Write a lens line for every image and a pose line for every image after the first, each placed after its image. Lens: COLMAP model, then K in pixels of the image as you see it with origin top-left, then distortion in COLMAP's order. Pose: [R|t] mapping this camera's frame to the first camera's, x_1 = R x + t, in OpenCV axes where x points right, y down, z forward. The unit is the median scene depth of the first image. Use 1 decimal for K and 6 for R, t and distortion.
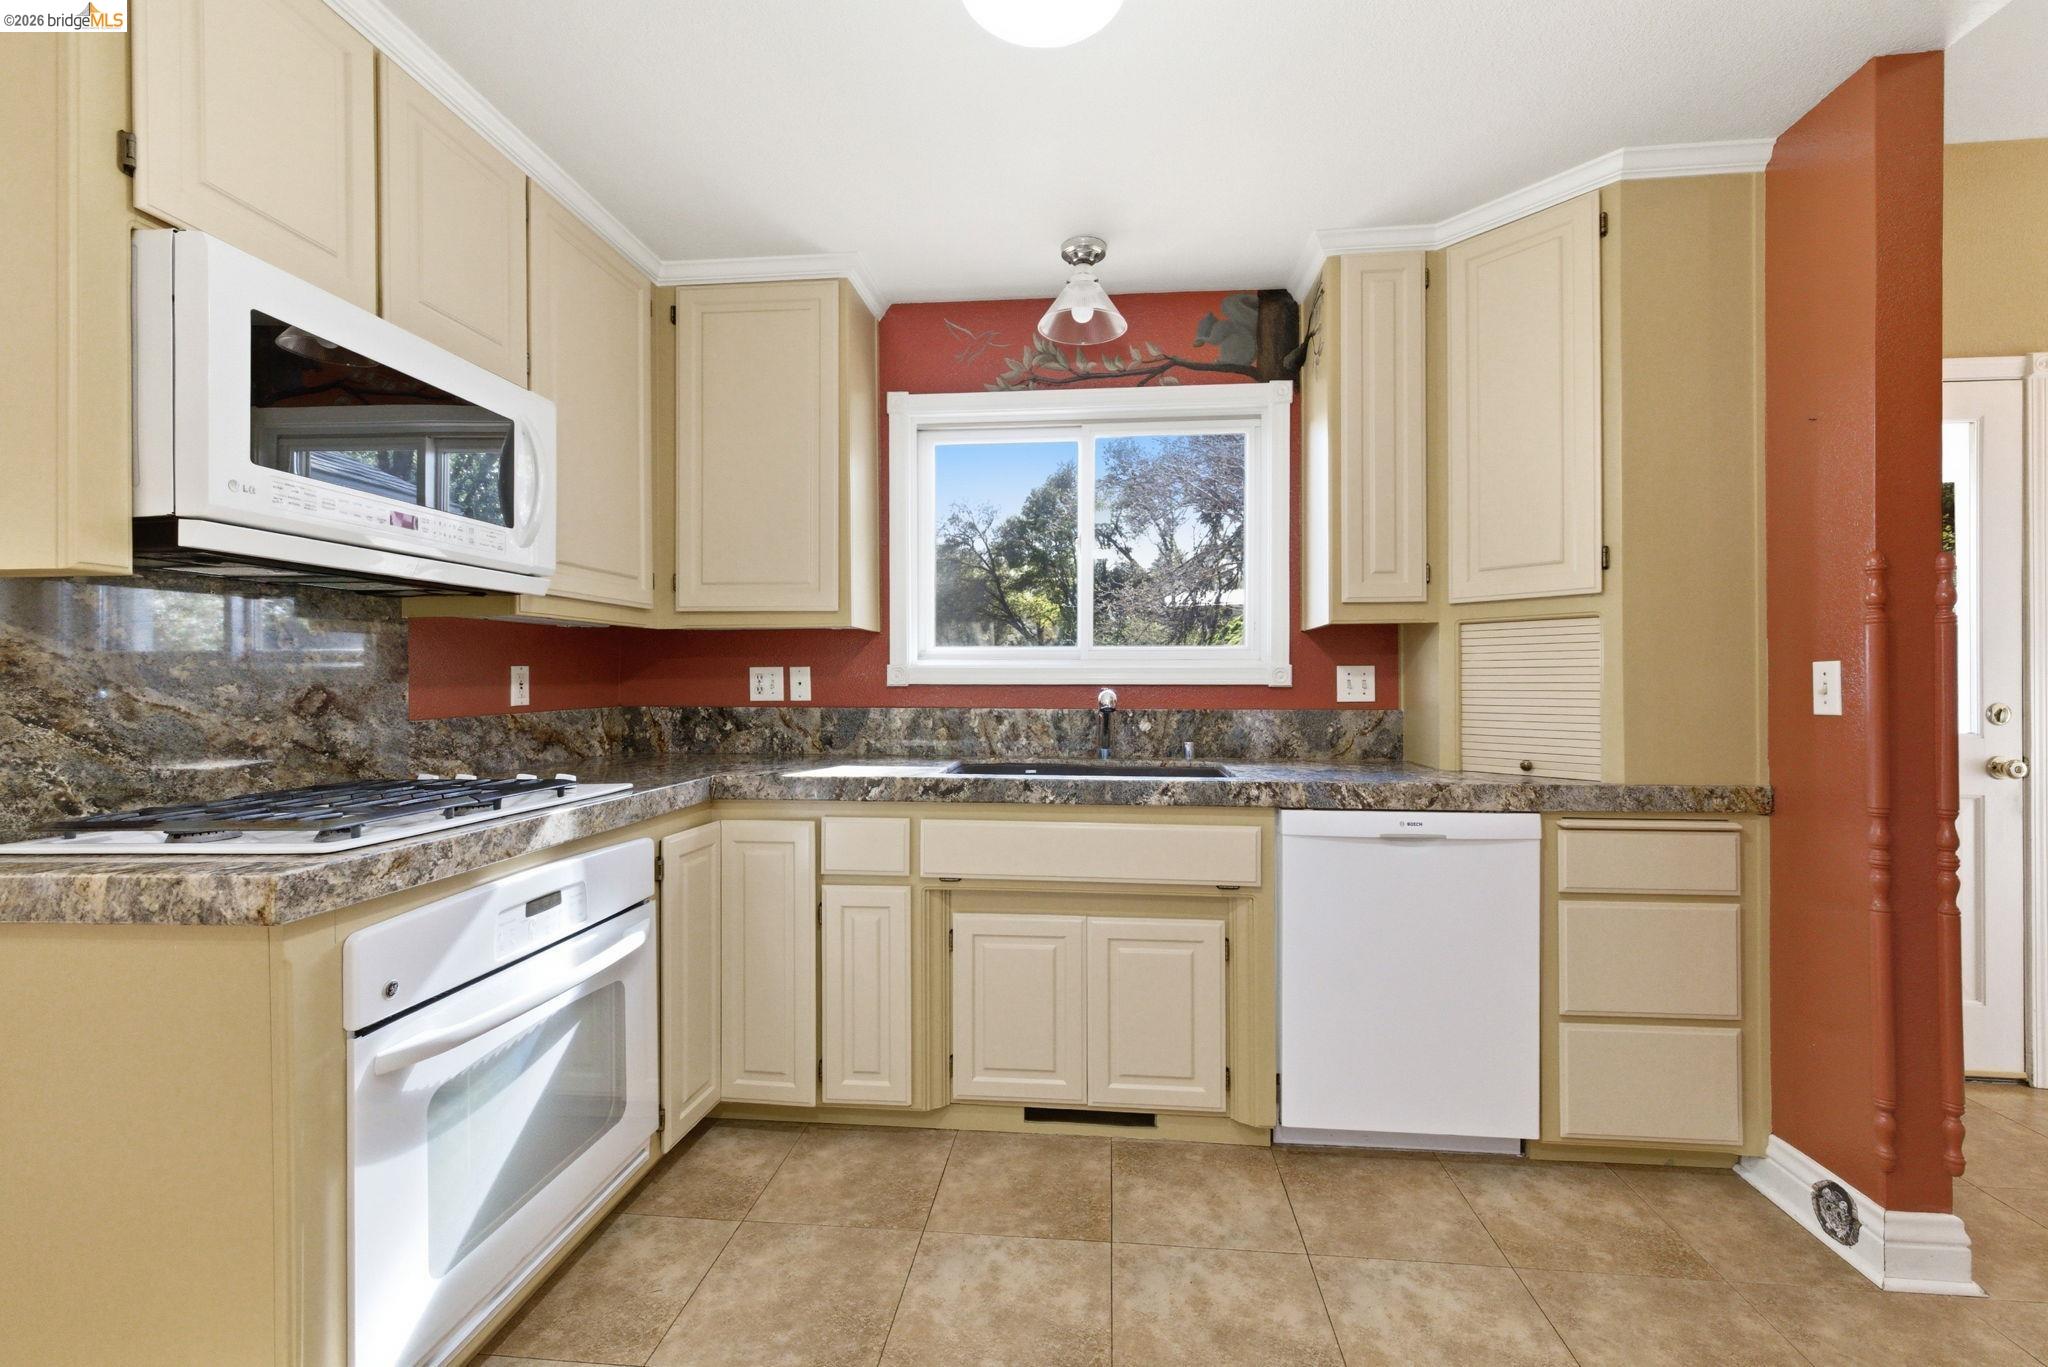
lens RADIAL K [[856.2, 0, 1037.6], [0, 856.2, 678.4], [0, 0, 1]] dist [0.010211, -0.000680]
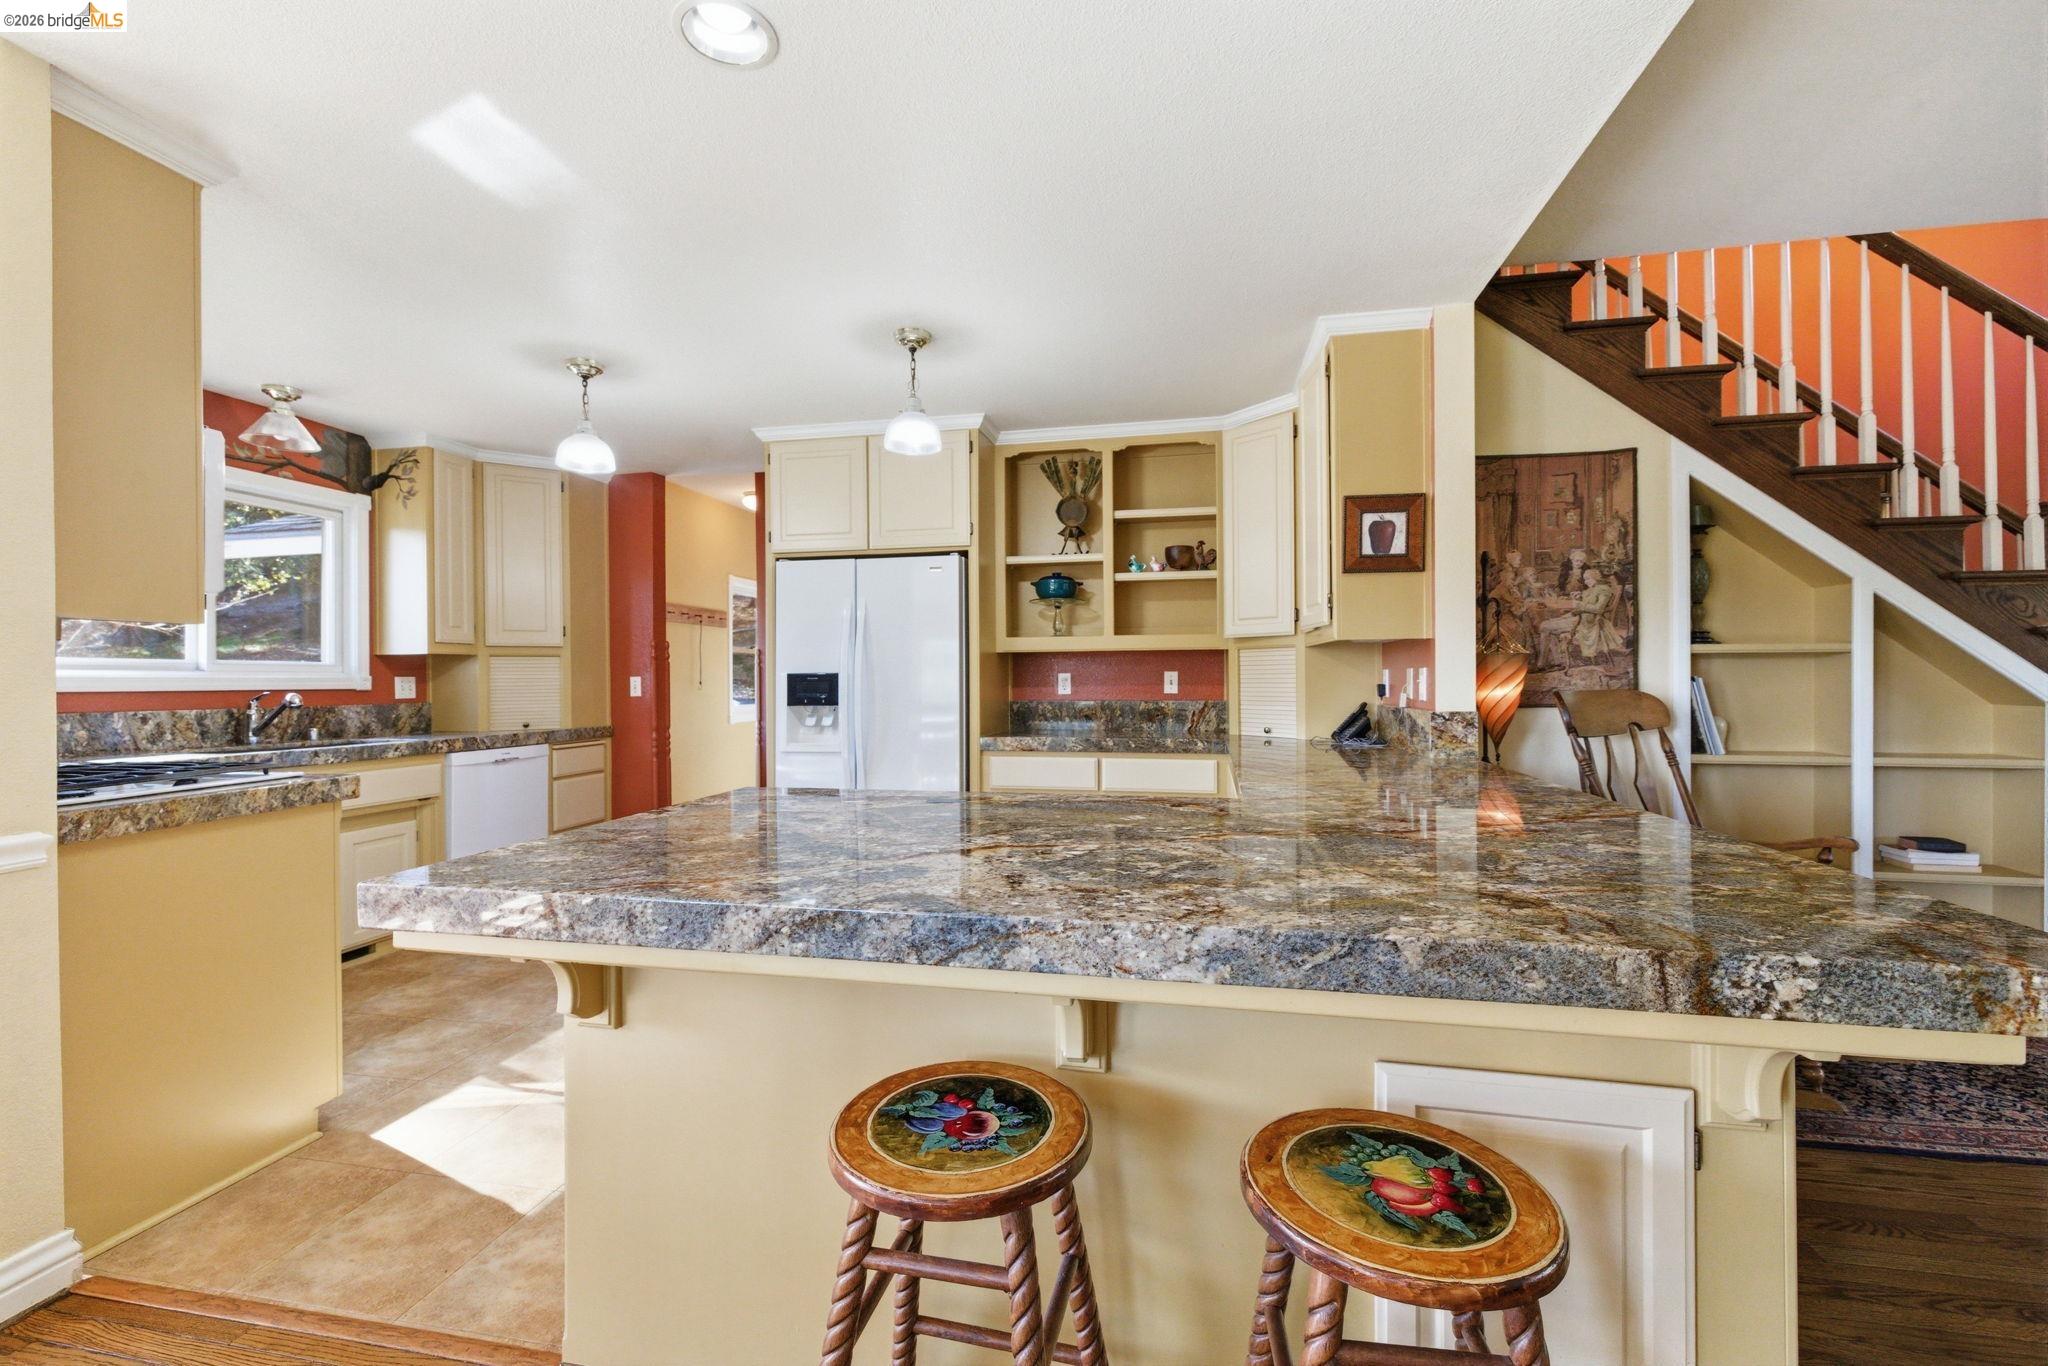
lens RADIAL K [[856.2, 0, 1023.6], [0, 856.2, 687.6], [0, 0, 1]] dist [0.010211, -0.000680]
pose [[0.115335, -0.009728, 0.993279, -1.142636], [0.005482, 0.999943, 0.009157, -0.002496], [-0.993312, 0.004390, 0.115382, -0.377485]]
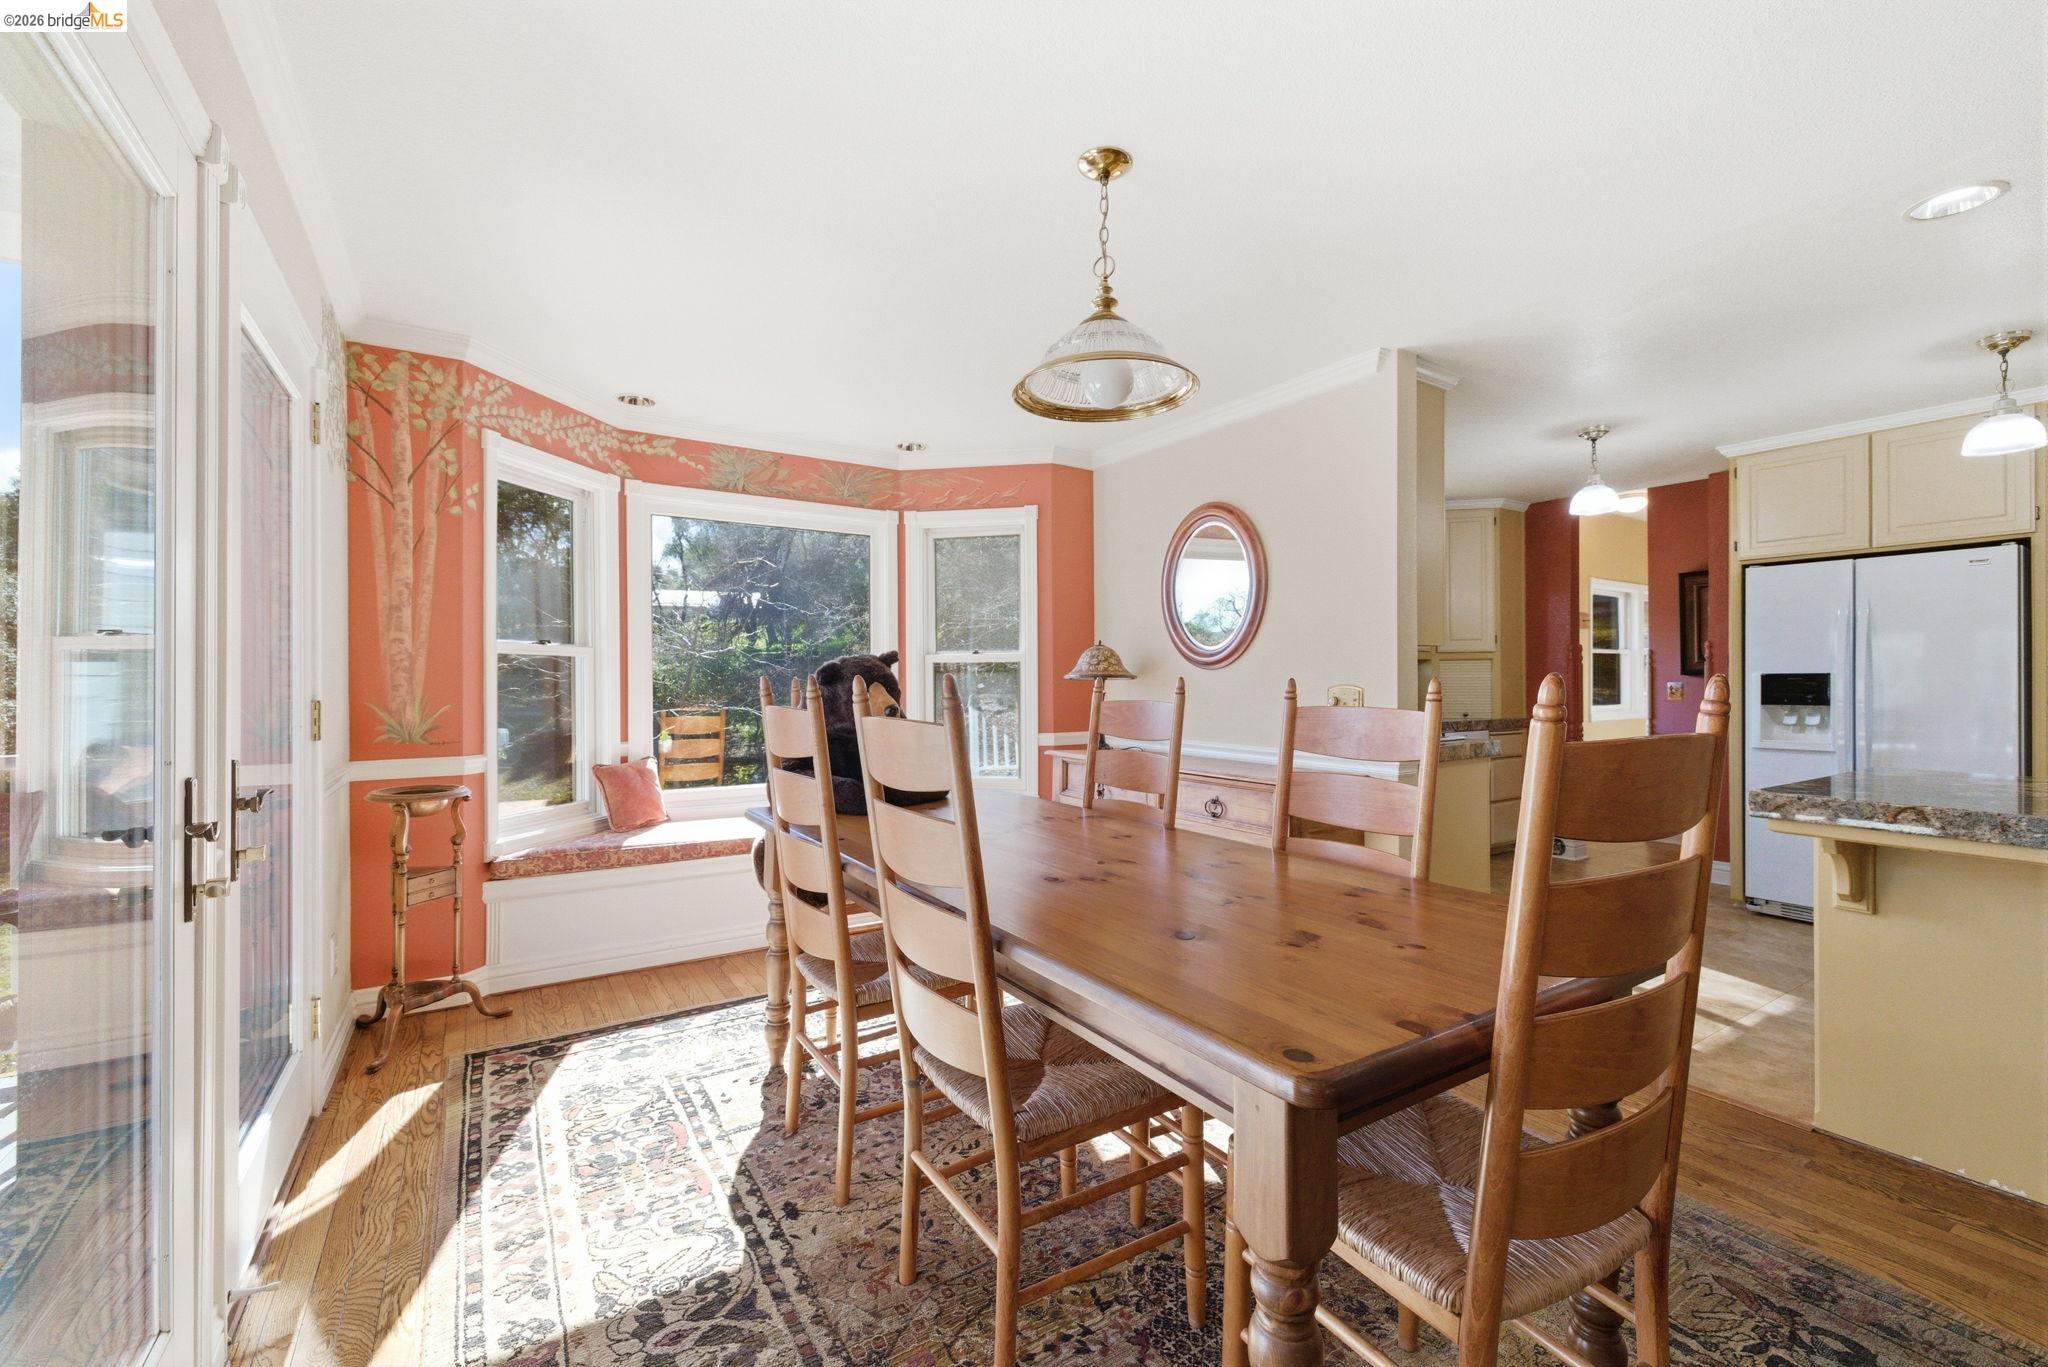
lens RADIAL K [[856.2, 0, 1025.1], [0, 856.2, 678.9], [0, 0, 1]] dist [0.010211, -0.000680]
pose [[0.784644, 0.002083, 0.619943, -1.759061], [-0.000523, 0.999996, -0.002698, -0.001162], [-0.619946, 0.001793, 0.784642, -0.199781]]
